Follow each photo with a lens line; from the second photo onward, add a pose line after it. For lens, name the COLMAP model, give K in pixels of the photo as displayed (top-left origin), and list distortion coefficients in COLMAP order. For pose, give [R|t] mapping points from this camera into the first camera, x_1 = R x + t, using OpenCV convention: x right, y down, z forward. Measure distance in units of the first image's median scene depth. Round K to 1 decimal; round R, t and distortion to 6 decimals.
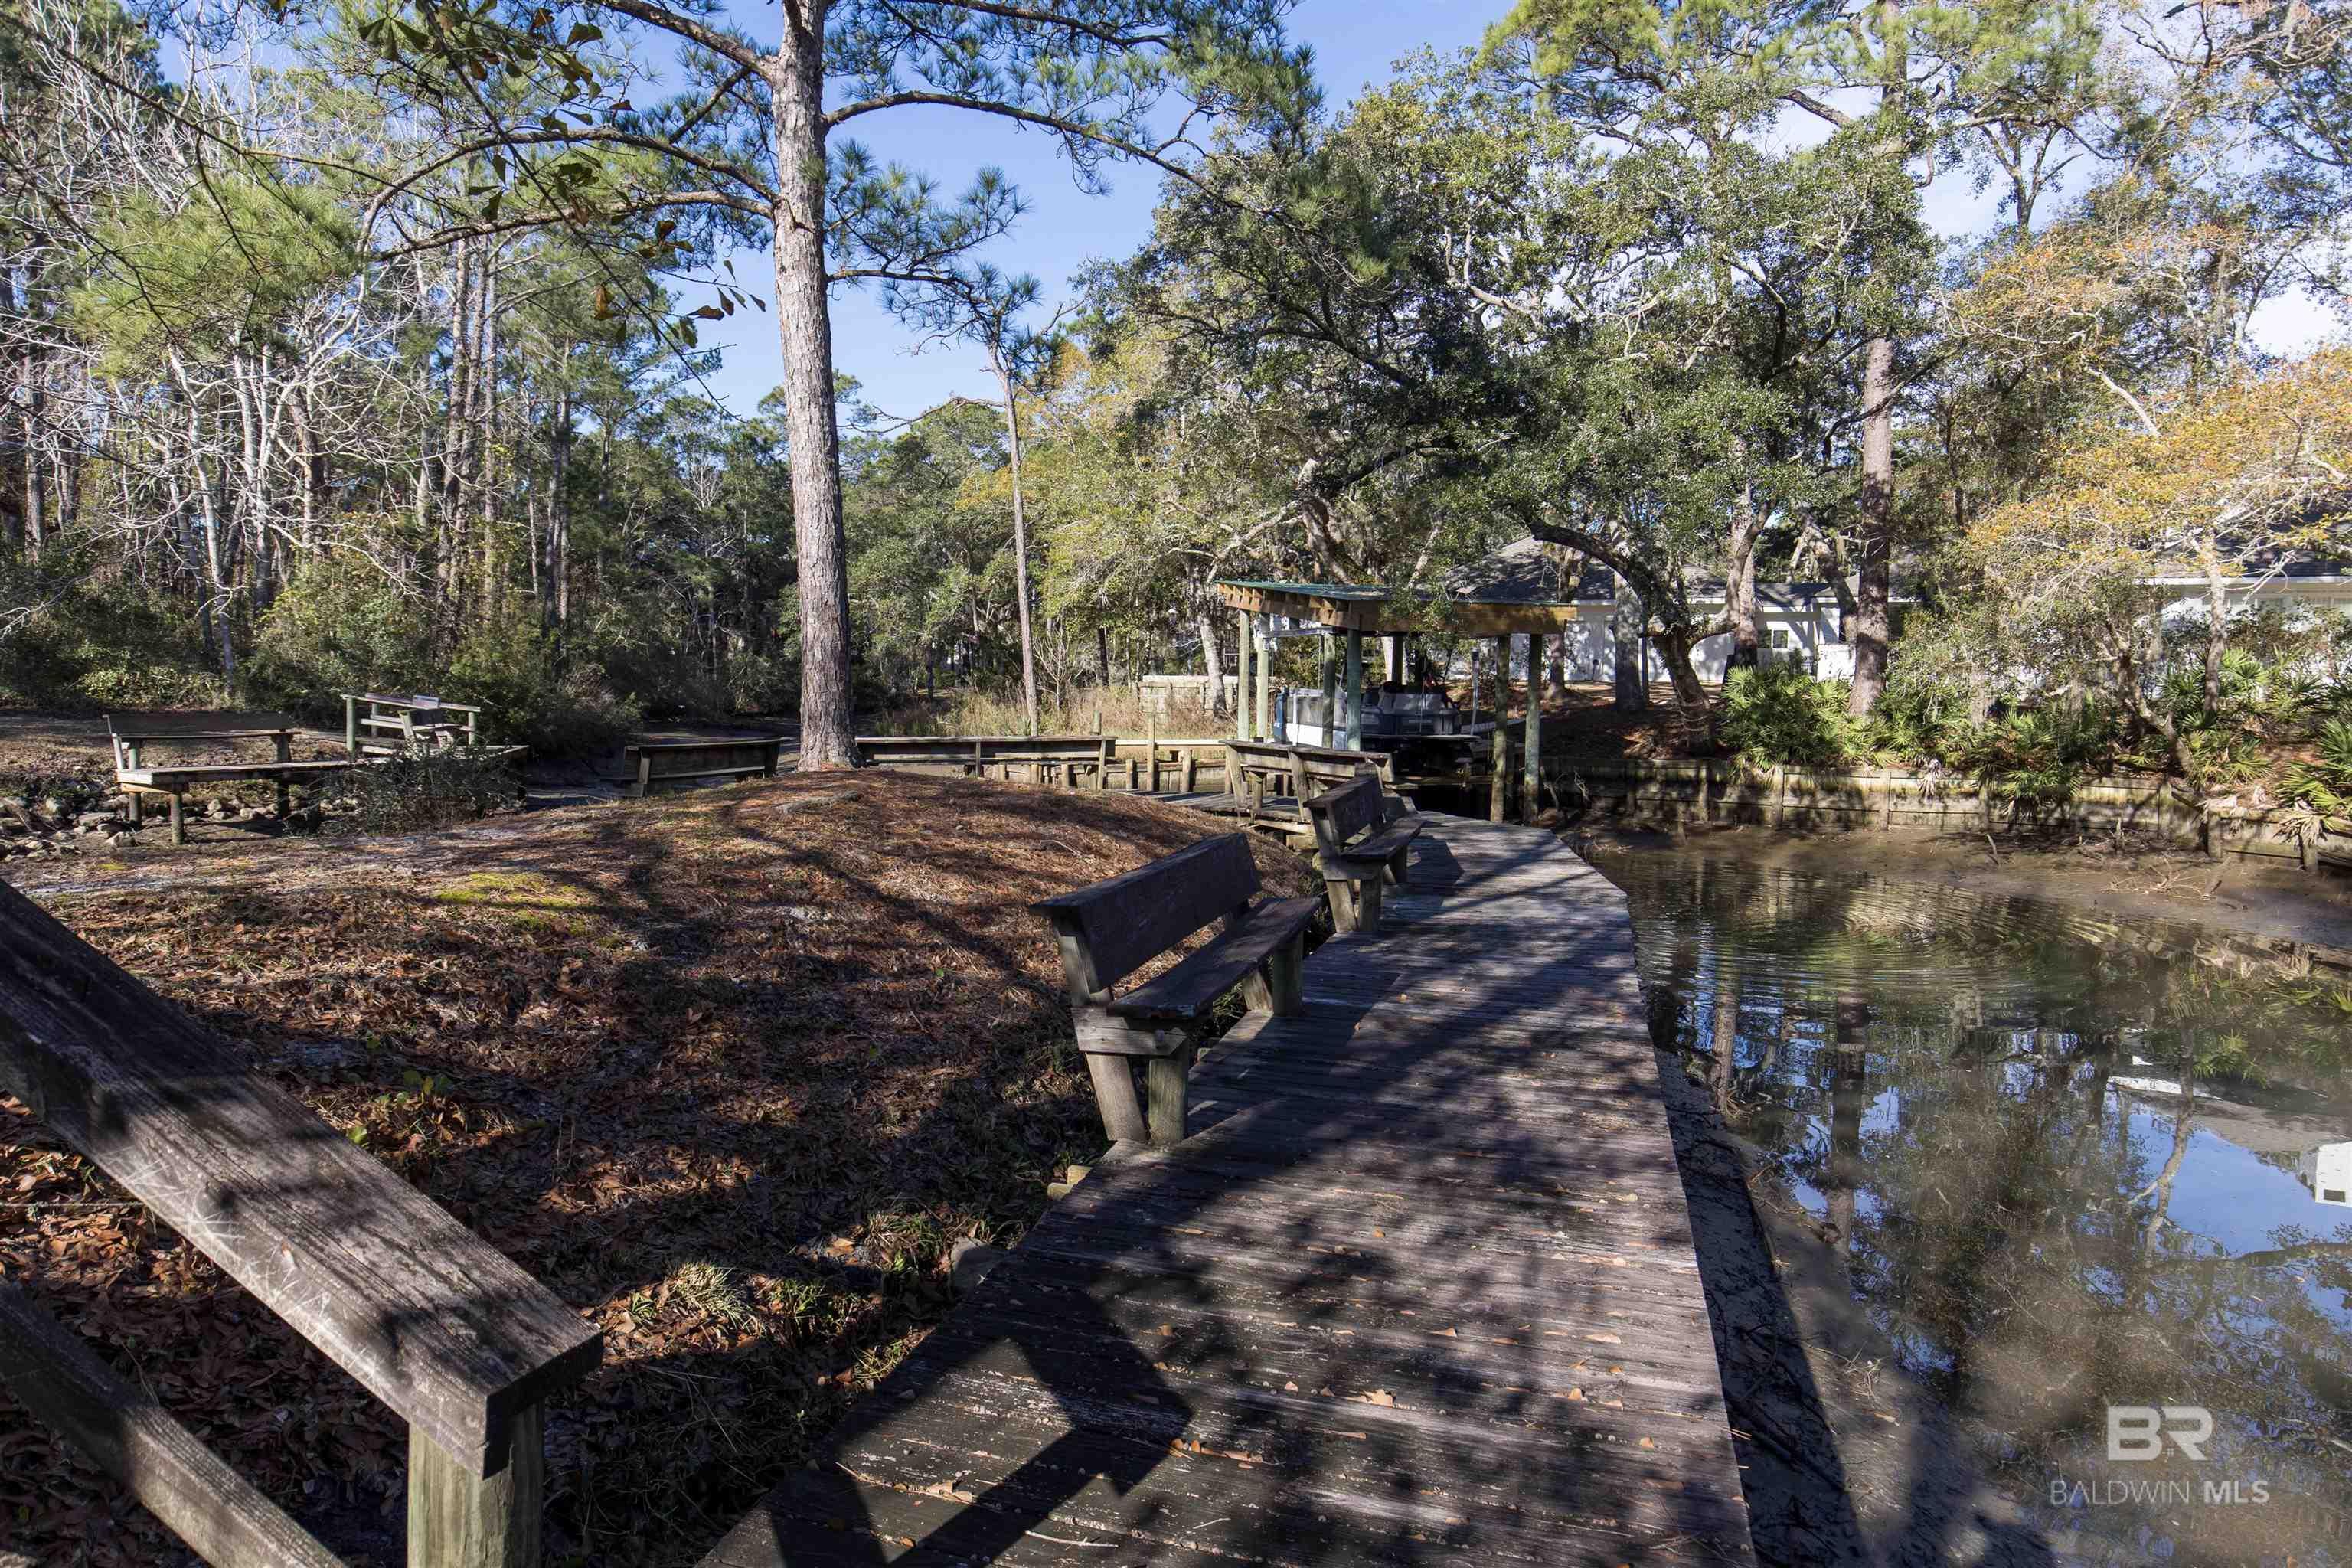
lens RADIAL K [[1339.7, 0, 1176.8], [0, 1339.7, 770.8], [0, 0, 1]] dist [-0.003830, -0.001431]
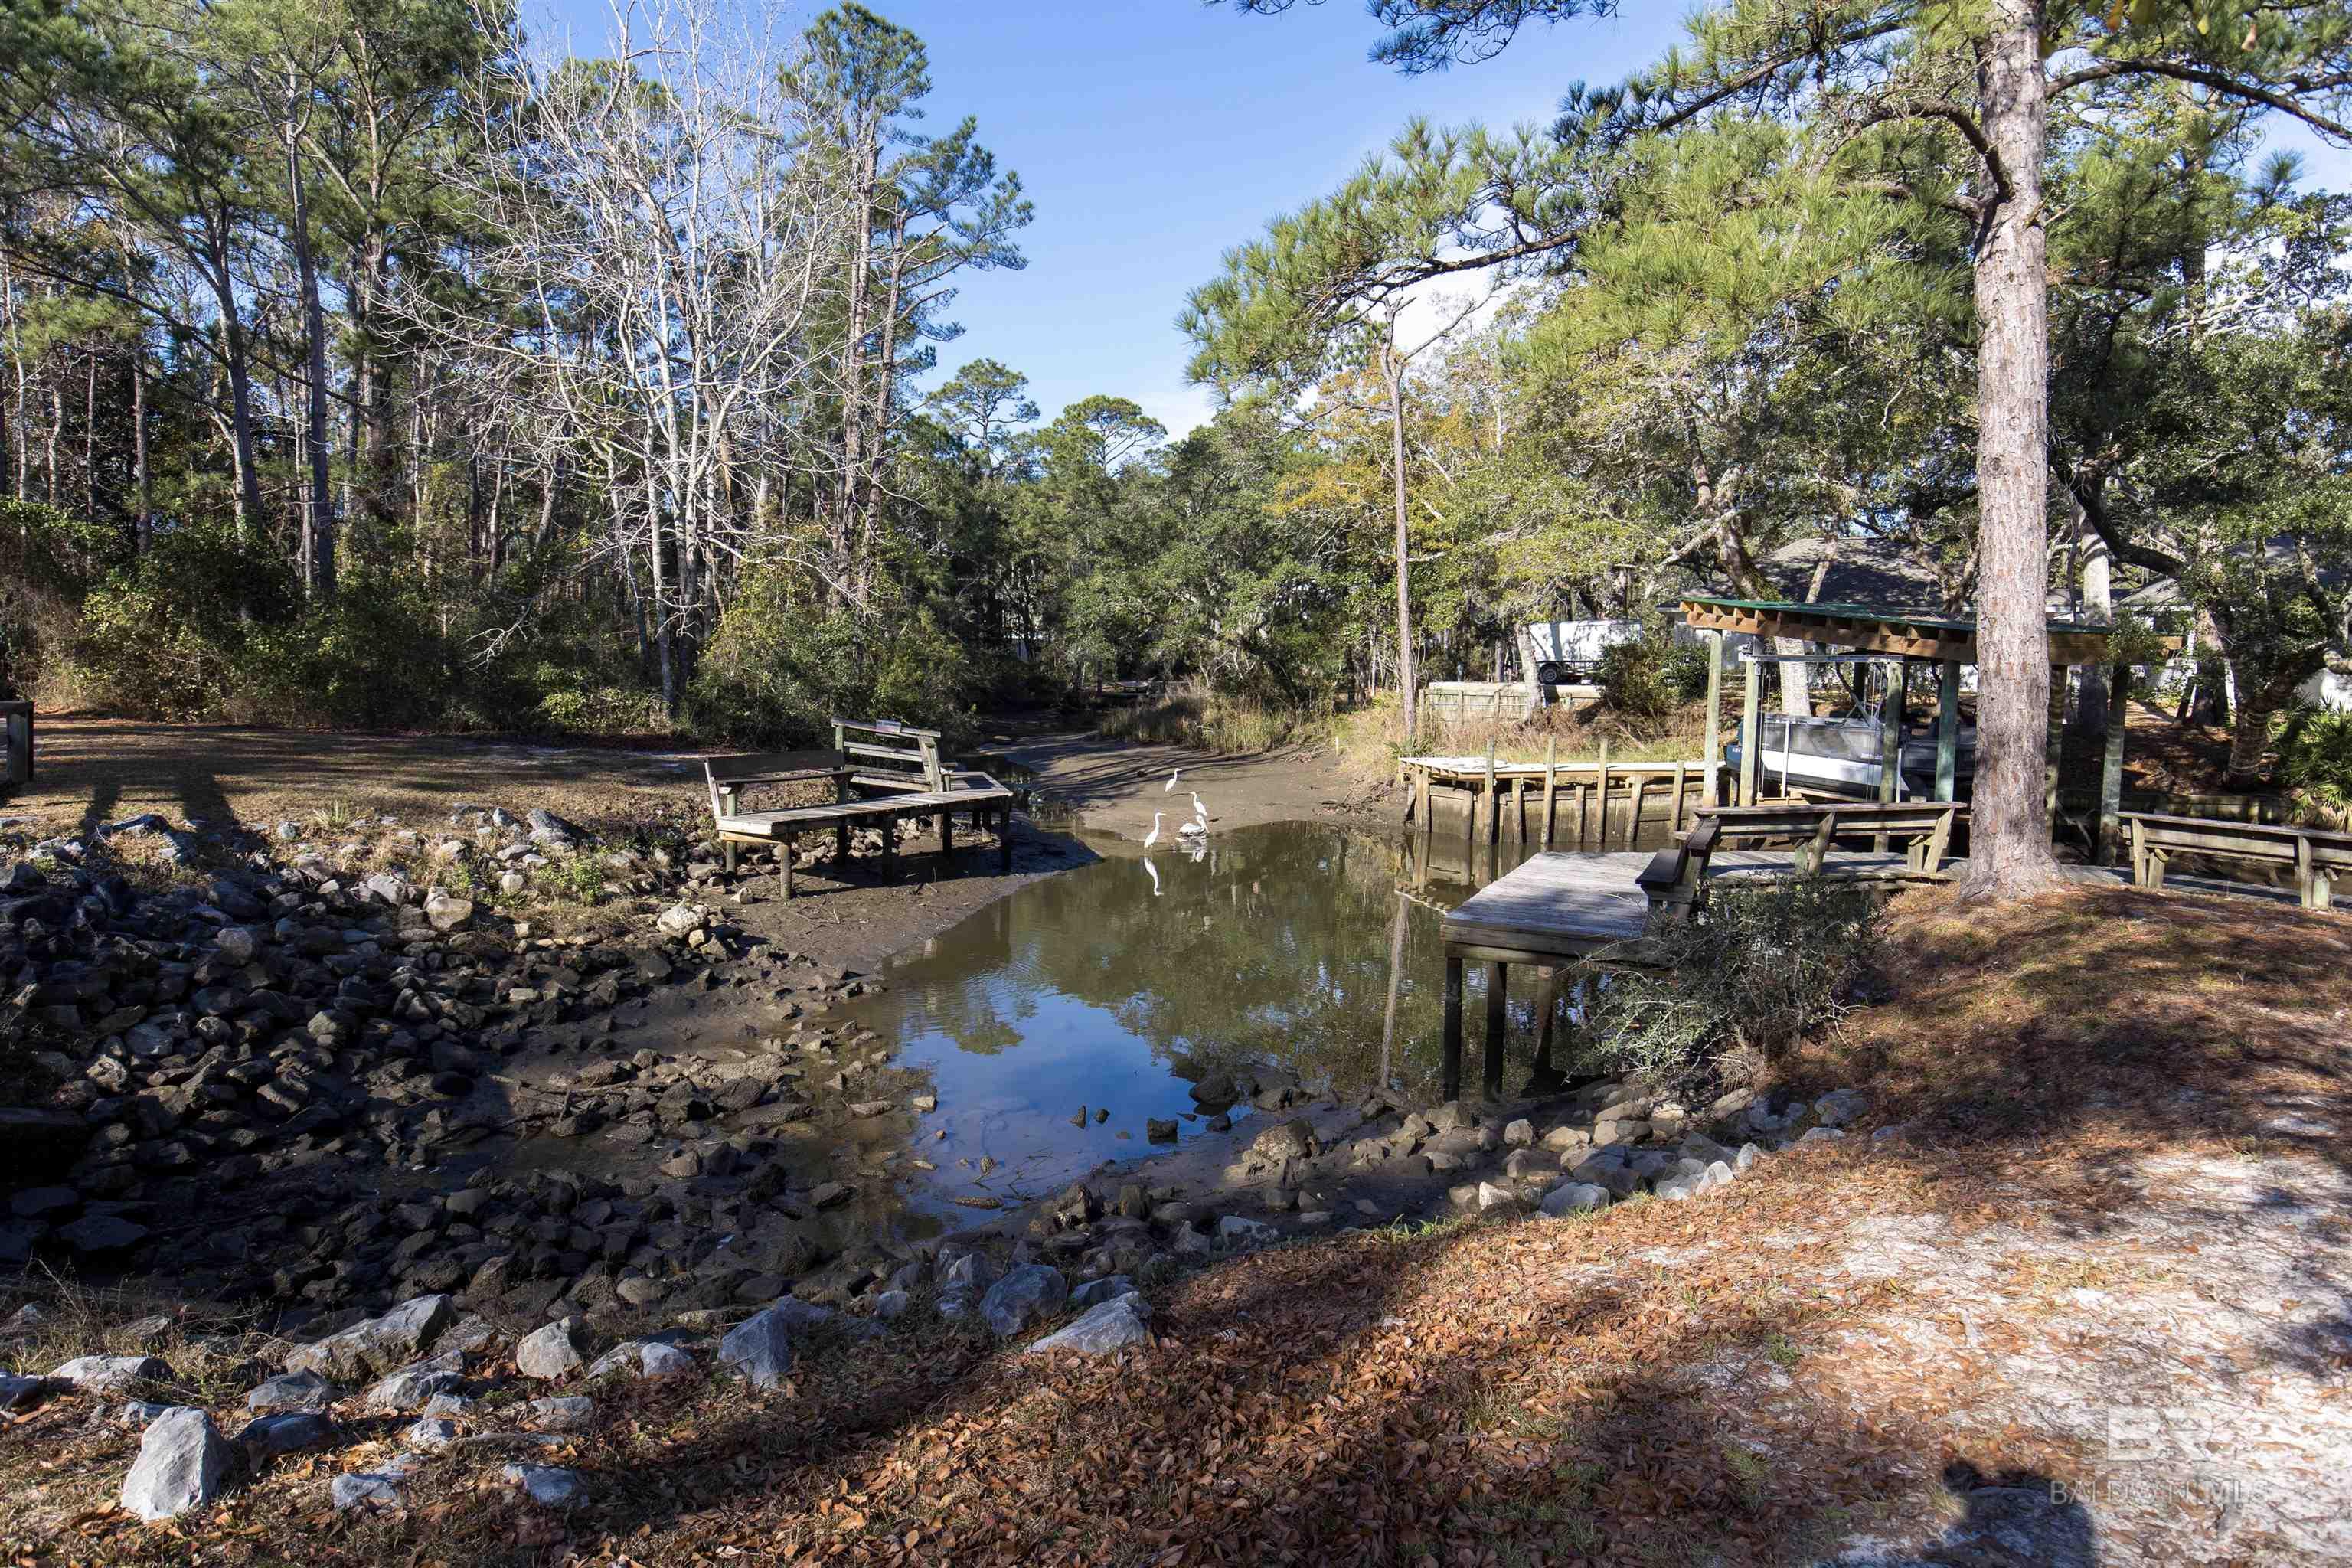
lens RADIAL K [[1291.1, 0, 1170.5], [0, 1291.1, 761.9], [0, 0, 1]] dist [0.002910, -0.001862]
pose [[0.999808, 0.005892, -0.018679, -0.368697], [-0.005717, 0.999940, 0.009387, -0.038658], [0.018734, -0.009279, 0.999781, 0.092590]]
